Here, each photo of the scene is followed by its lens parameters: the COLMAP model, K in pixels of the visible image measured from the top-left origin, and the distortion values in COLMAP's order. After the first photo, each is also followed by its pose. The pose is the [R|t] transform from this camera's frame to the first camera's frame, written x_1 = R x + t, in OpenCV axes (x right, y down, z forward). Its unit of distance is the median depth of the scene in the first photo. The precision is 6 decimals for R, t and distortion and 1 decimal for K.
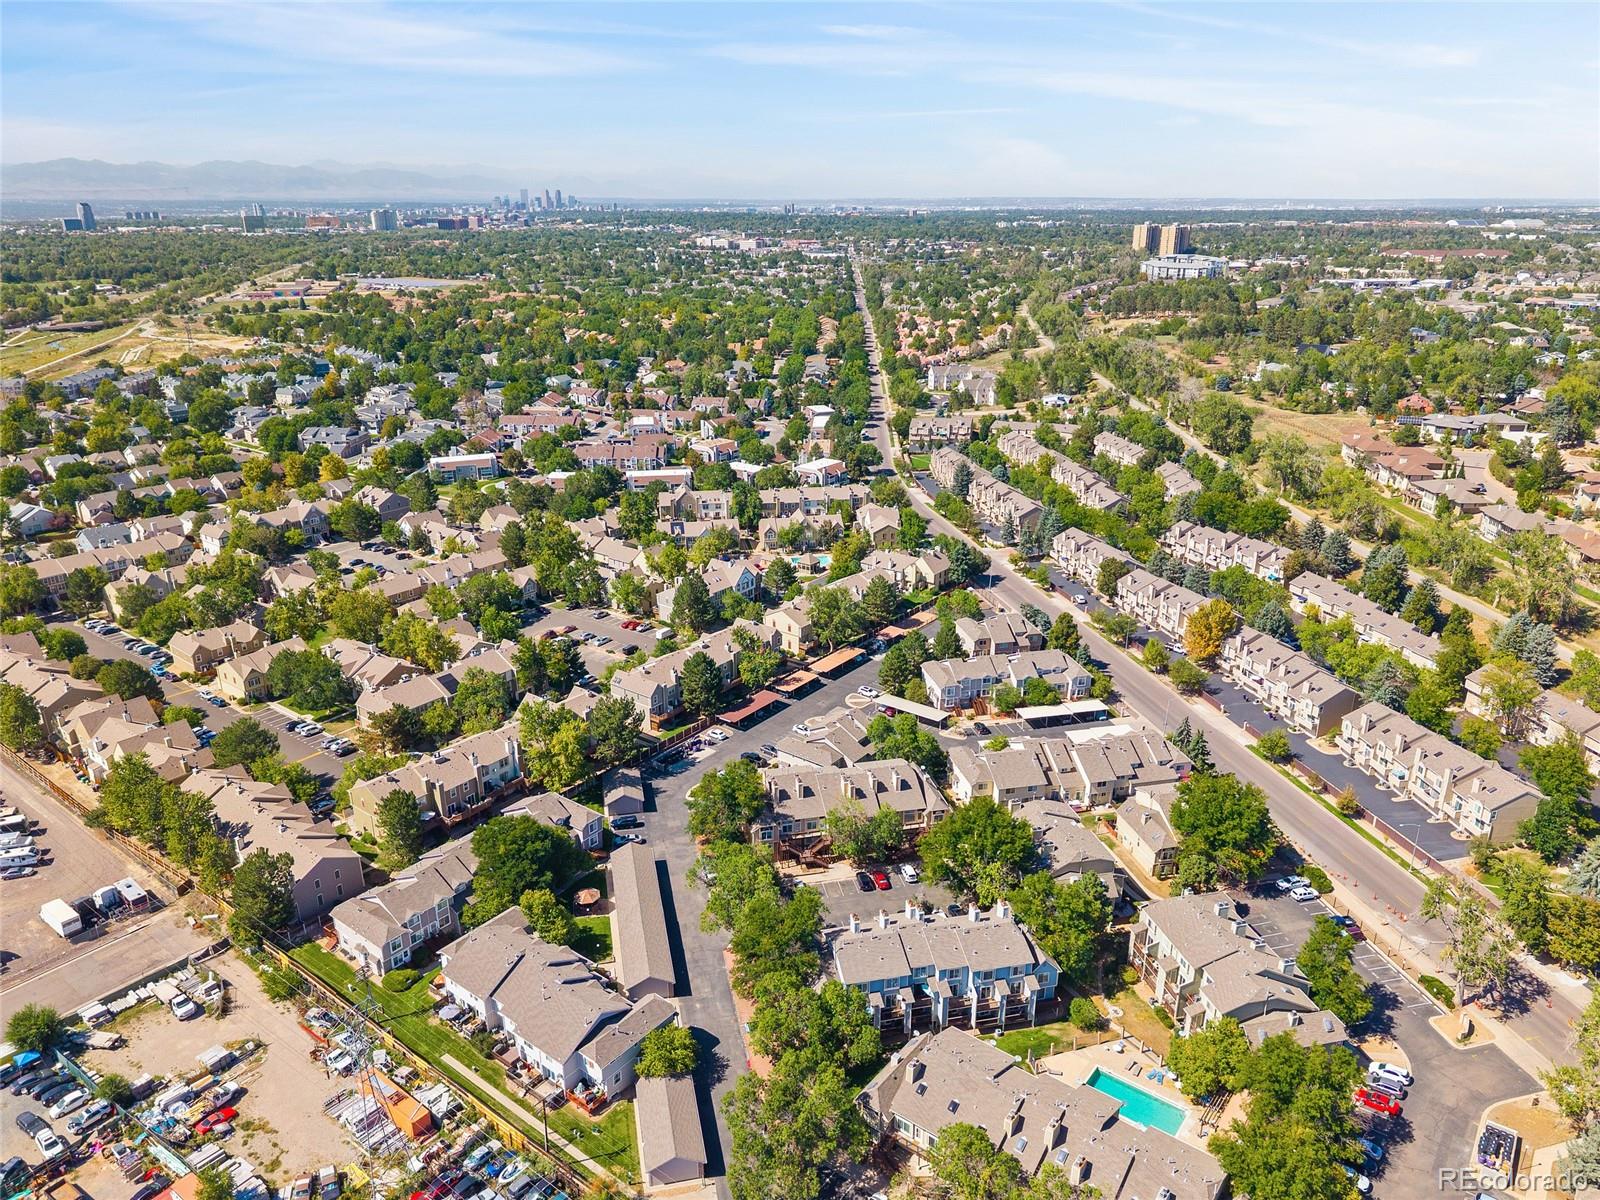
lens RADIAL K [[1077.5, 0, 798.6], [0, 1077.5, 613.1], [0, 0, 1]] dist [0.032990, -0.031714]
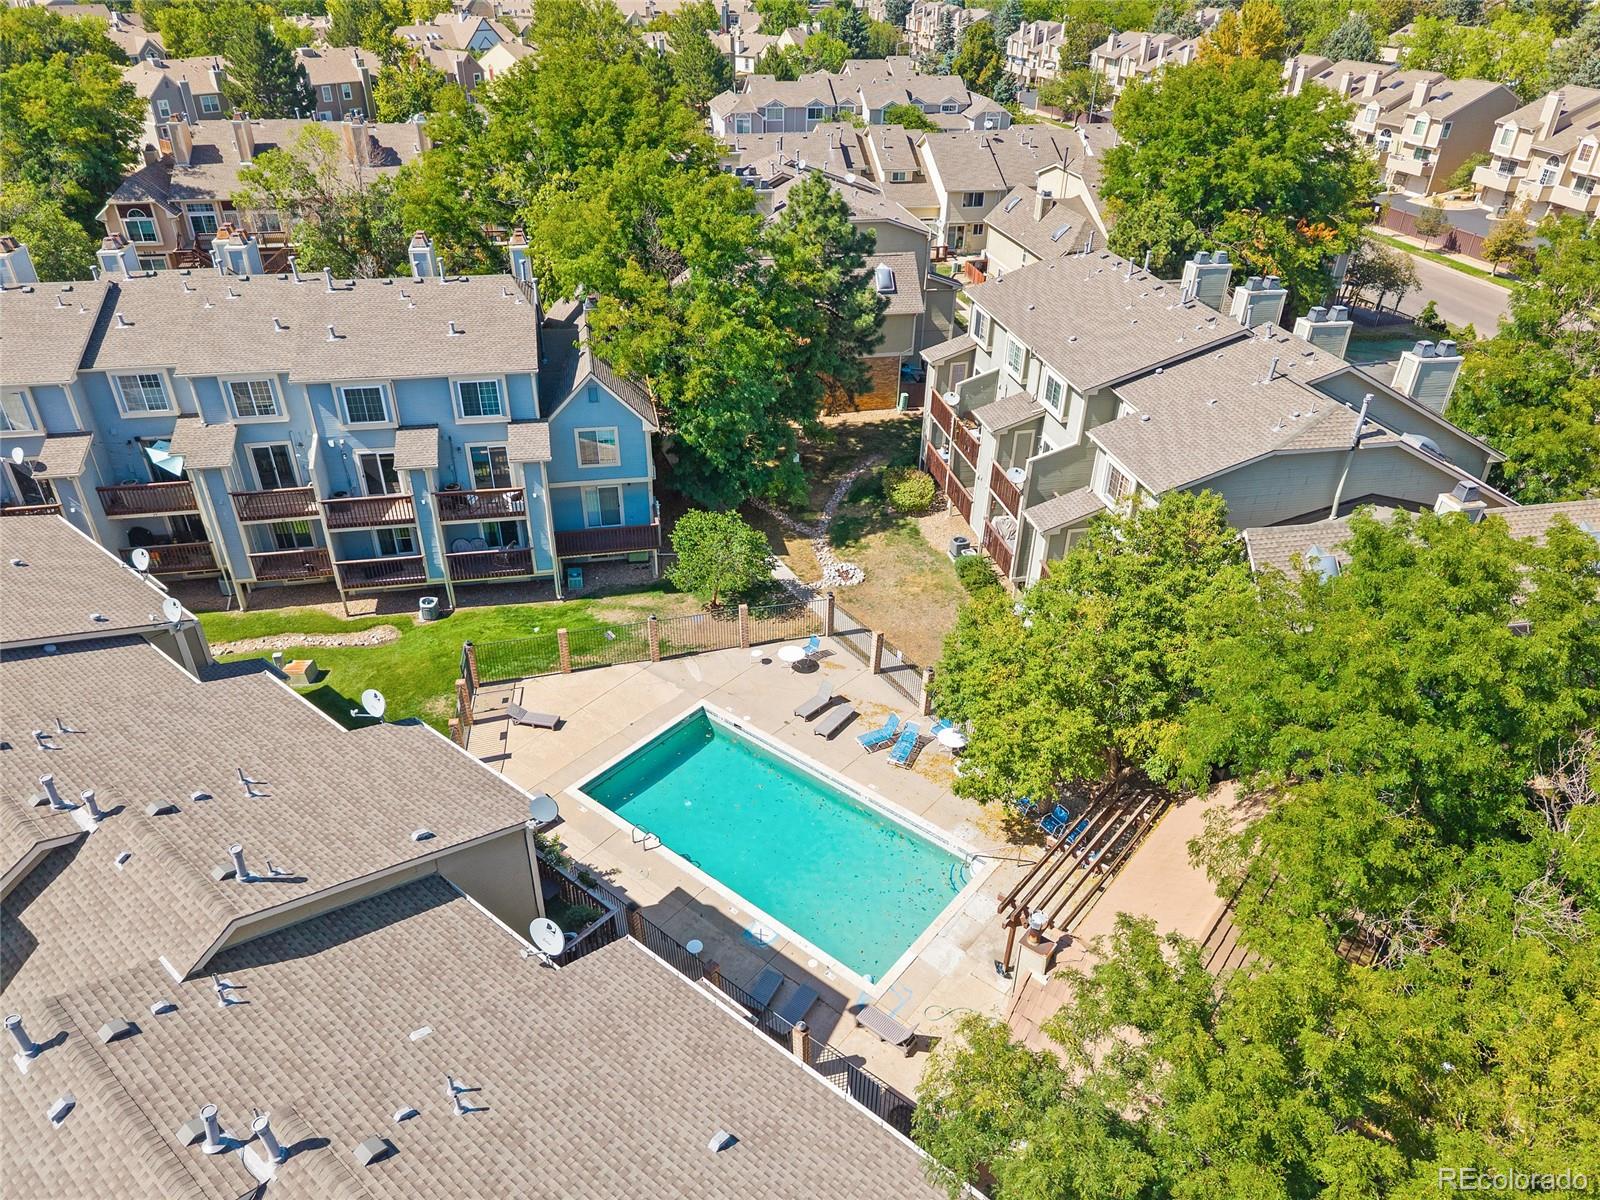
lens RADIAL K [[1077.5, 0, 802.8], [0, 1077.5, 602.0], [0, 0, 1]] dist [0.032990, -0.031714]
pose [[0.999410, 0.033885, 0.005620, 0.288364], [-0.034329, 0.979961, 0.196208, 0.323909], [0.001141, -0.196285, 0.980546, 0.706405]]
